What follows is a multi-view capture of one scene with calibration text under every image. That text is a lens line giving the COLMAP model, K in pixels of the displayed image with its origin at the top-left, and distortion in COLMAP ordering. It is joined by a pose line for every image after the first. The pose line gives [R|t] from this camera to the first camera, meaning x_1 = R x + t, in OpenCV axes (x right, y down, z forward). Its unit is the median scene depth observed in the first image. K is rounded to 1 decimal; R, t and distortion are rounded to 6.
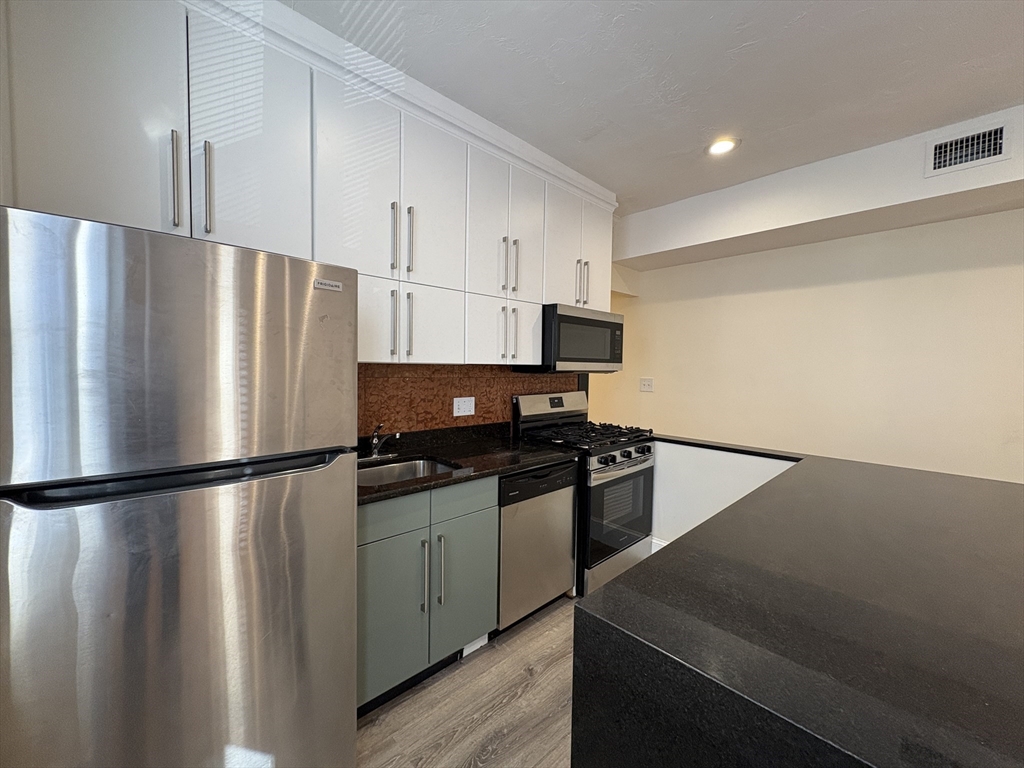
lens RADIAL K [[408.2, 0, 510.8], [0, 408.2, 382.9], [0, 0, 1]] dist [-0.000305, 0.000438]
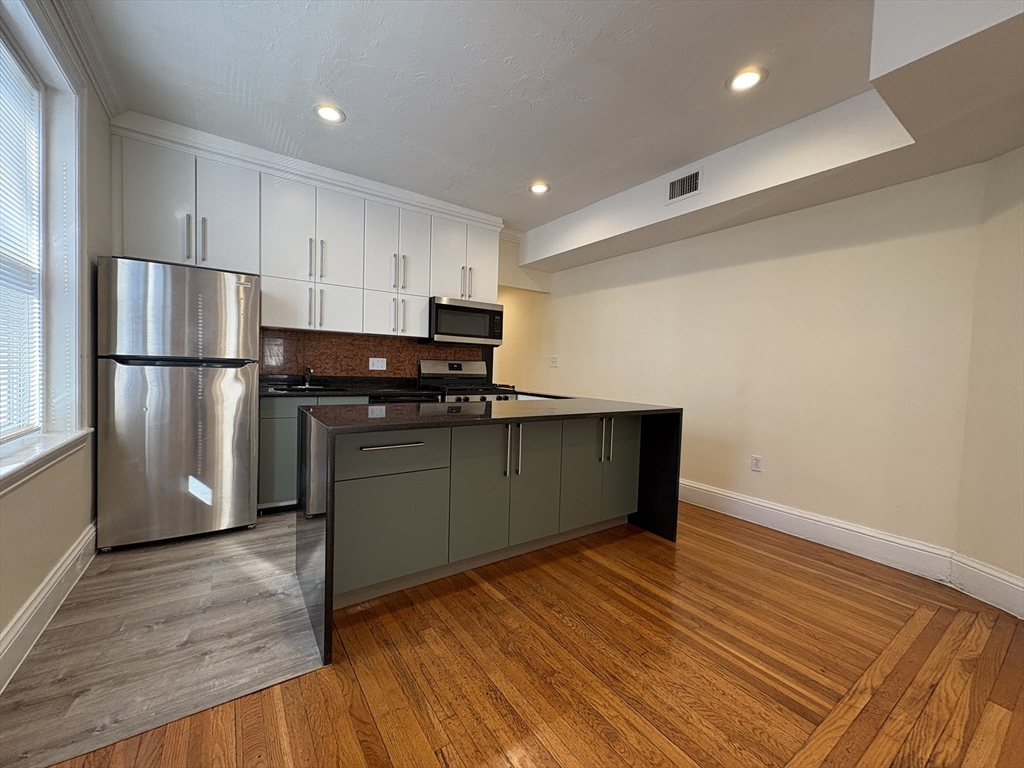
lens RADIAL K [[408.2, 0, 510.8], [0, 408.2, 382.9], [0, 0, 1]] dist [-0.000305, 0.000438]
pose [[0.987557, 0.020940, -0.155860, 0.641745], [-0.022306, 0.999727, -0.007020, 0.132646], [0.155670, 0.010409, 0.987754, -0.453204]]
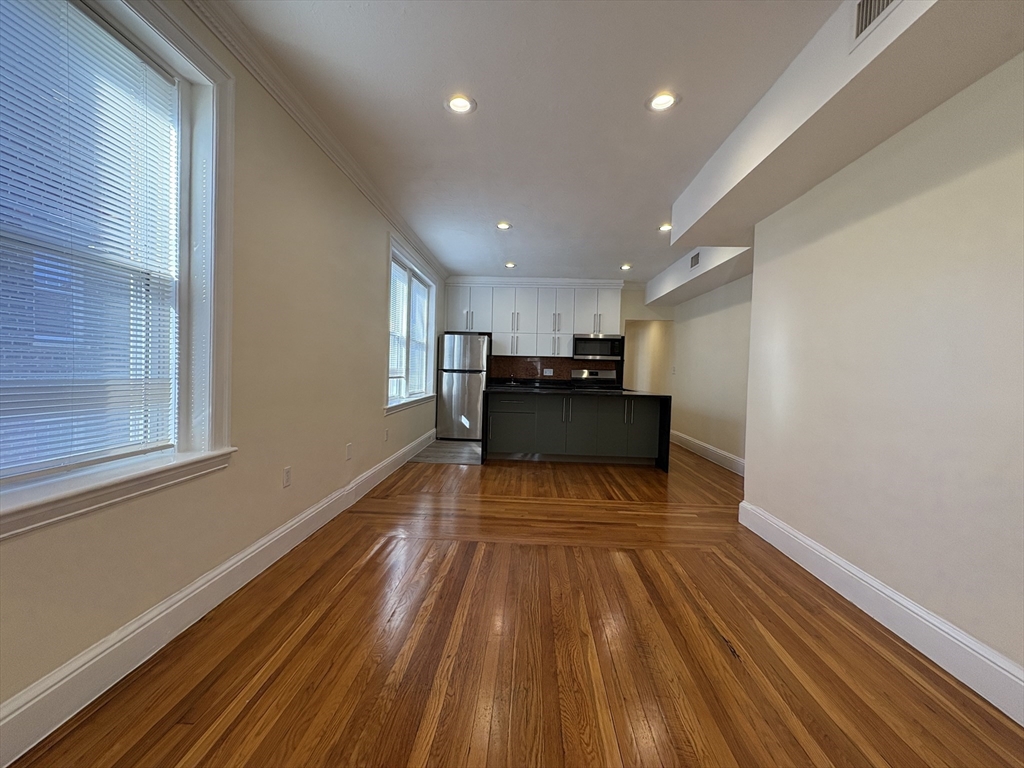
lens RADIAL K [[408.2, 0, 510.8], [0, 408.2, 382.9], [0, 0, 1]] dist [-0.000305, 0.000438]
pose [[0.692906, 0.025831, -0.720565, 1.794889], [-0.047157, 0.998842, -0.009540, 0.176039], [0.719484, 0.040590, 0.693321, -1.173354]]
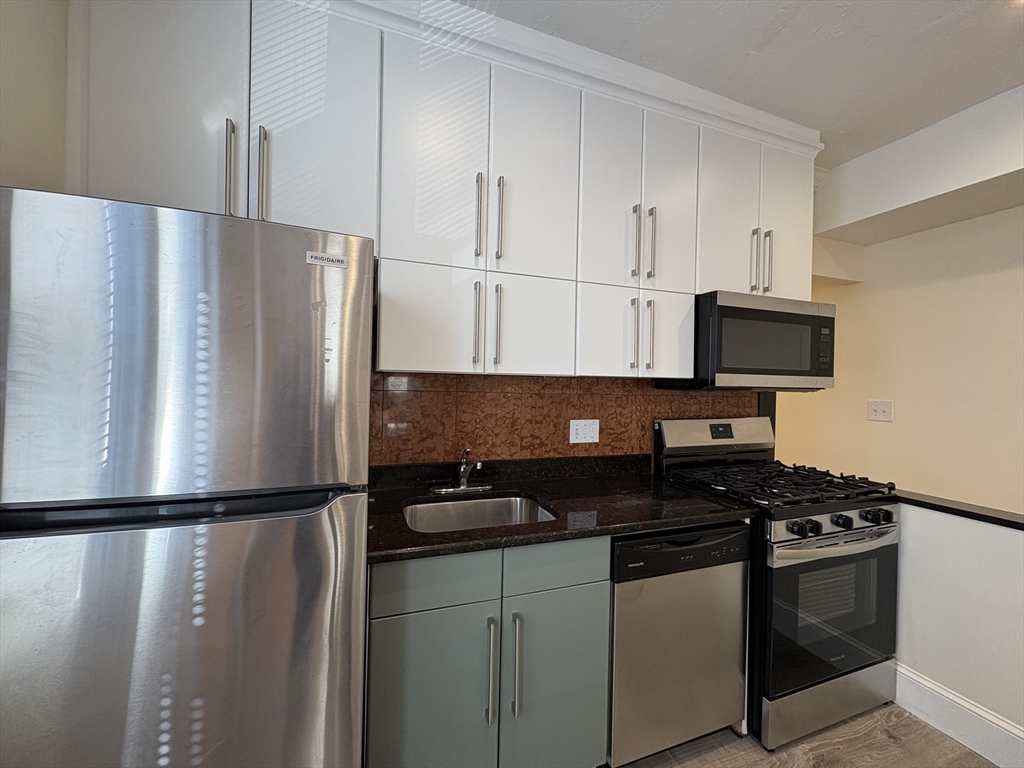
lens RADIAL K [[408.2, 0, 510.8], [0, 408.2, 382.9], [0, 0, 1]] dist [-0.000305, 0.000438]
pose [[0.917360, 0.004309, -0.398035, 0.069655], [-0.022846, 0.998863, -0.041839, 0.001182], [0.397402, 0.047475, 0.916416, 0.228795]]
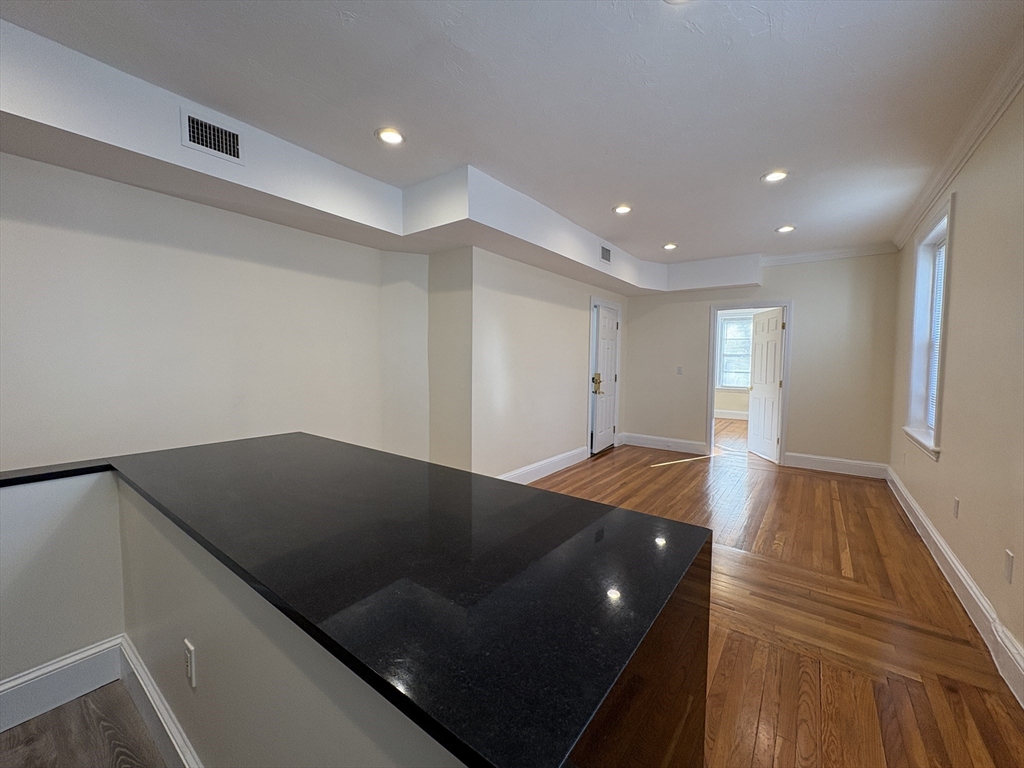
lens RADIAL K [[408.2, 0, 510.8], [0, 408.2, 382.9], [0, 0, 1]] dist [-0.000305, 0.000438]
pose [[-0.166569, -0.074657, 0.983199, -0.097871], [0.029164, 0.996320, 0.080594, 0.003867], [-0.985598, 0.042098, -0.163778, 0.375803]]
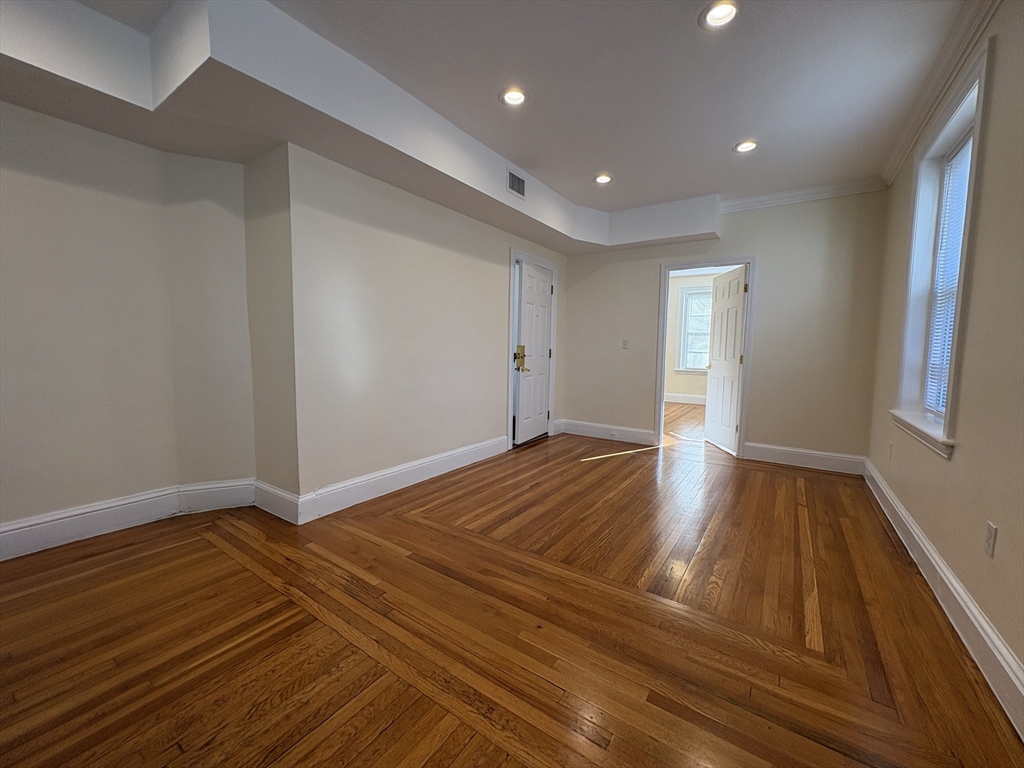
lens RADIAL K [[408.2, 0, 510.8], [0, 408.2, 382.9], [0, 0, 1]] dist [-0.000305, 0.000438]
pose [[-0.209236, -0.105264, 0.972183, 0.269395], [0.023034, 0.993383, 0.112516, 0.106532], [-0.977594, 0.045936, -0.205427, -0.045704]]
